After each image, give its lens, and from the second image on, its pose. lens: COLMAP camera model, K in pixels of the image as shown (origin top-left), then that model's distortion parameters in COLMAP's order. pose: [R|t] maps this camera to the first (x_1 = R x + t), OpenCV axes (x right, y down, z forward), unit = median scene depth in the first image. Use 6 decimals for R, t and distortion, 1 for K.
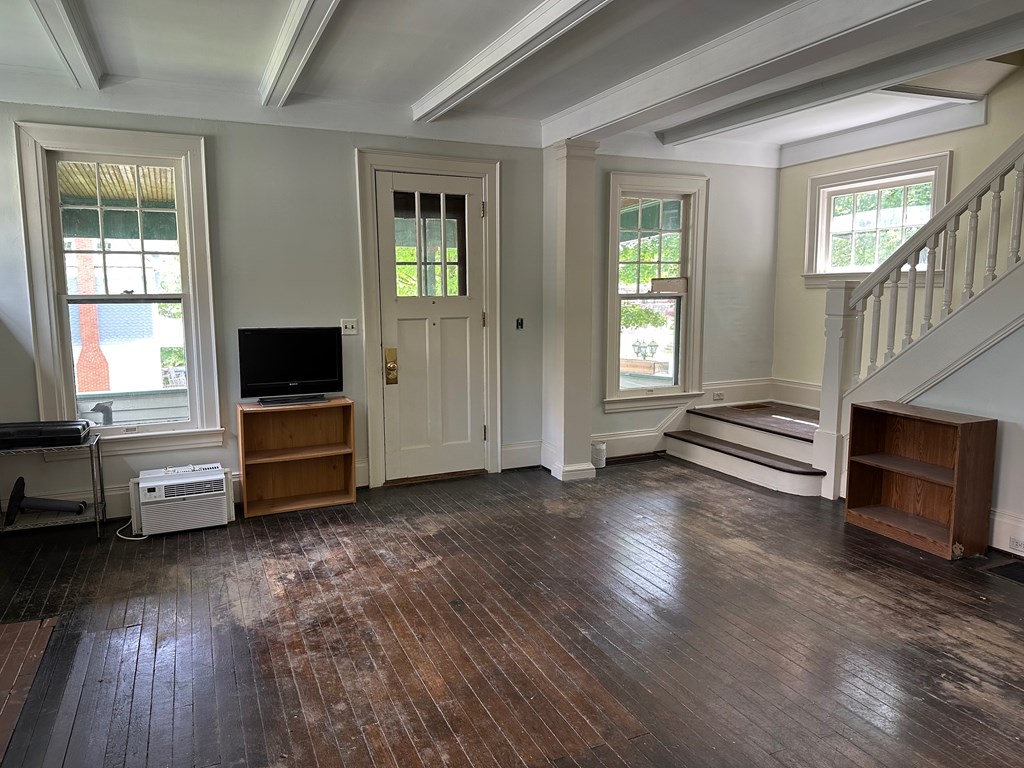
lens RADIAL K [[705.5, 0, 516.8], [0, 705.5, 384.1], [0, 0, 1]] dist [0.076786, -0.090737]
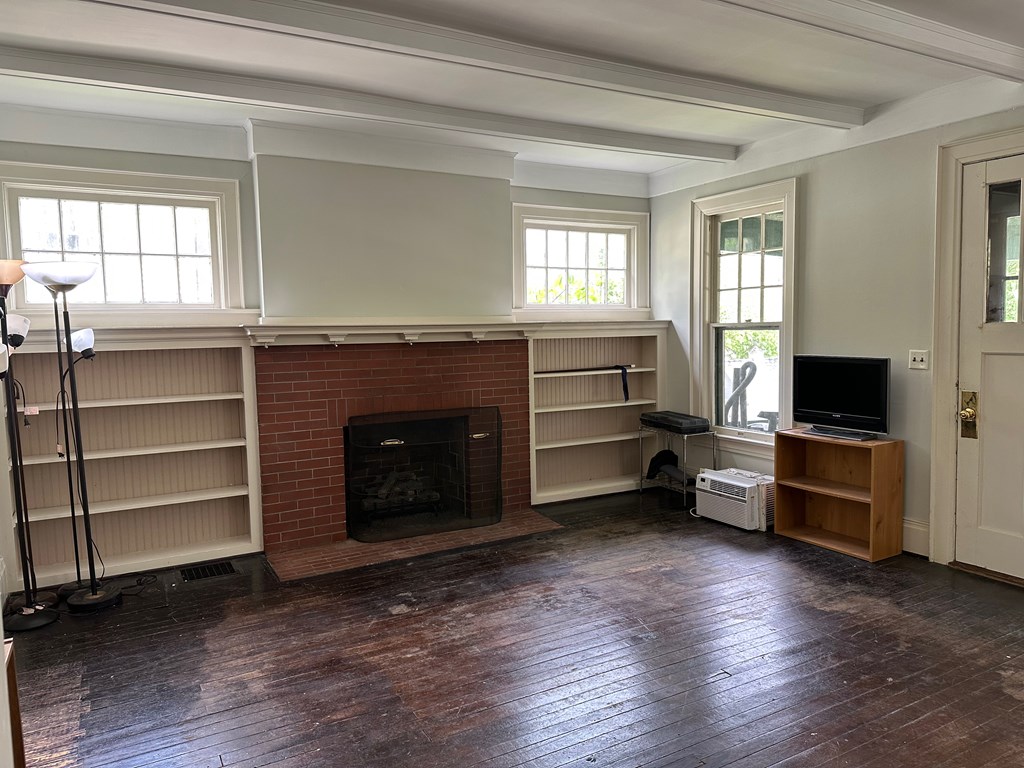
lens RADIAL K [[705.5, 0, 516.8], [0, 705.5, 384.1], [0, 0, 1]] dist [0.076786, -0.090737]
pose [[0.091278, 0.088247, -0.991908, 0.624395], [-0.119095, 0.989884, 0.077108, -0.068114], [0.988678, 0.111093, 0.100864, 0.502713]]
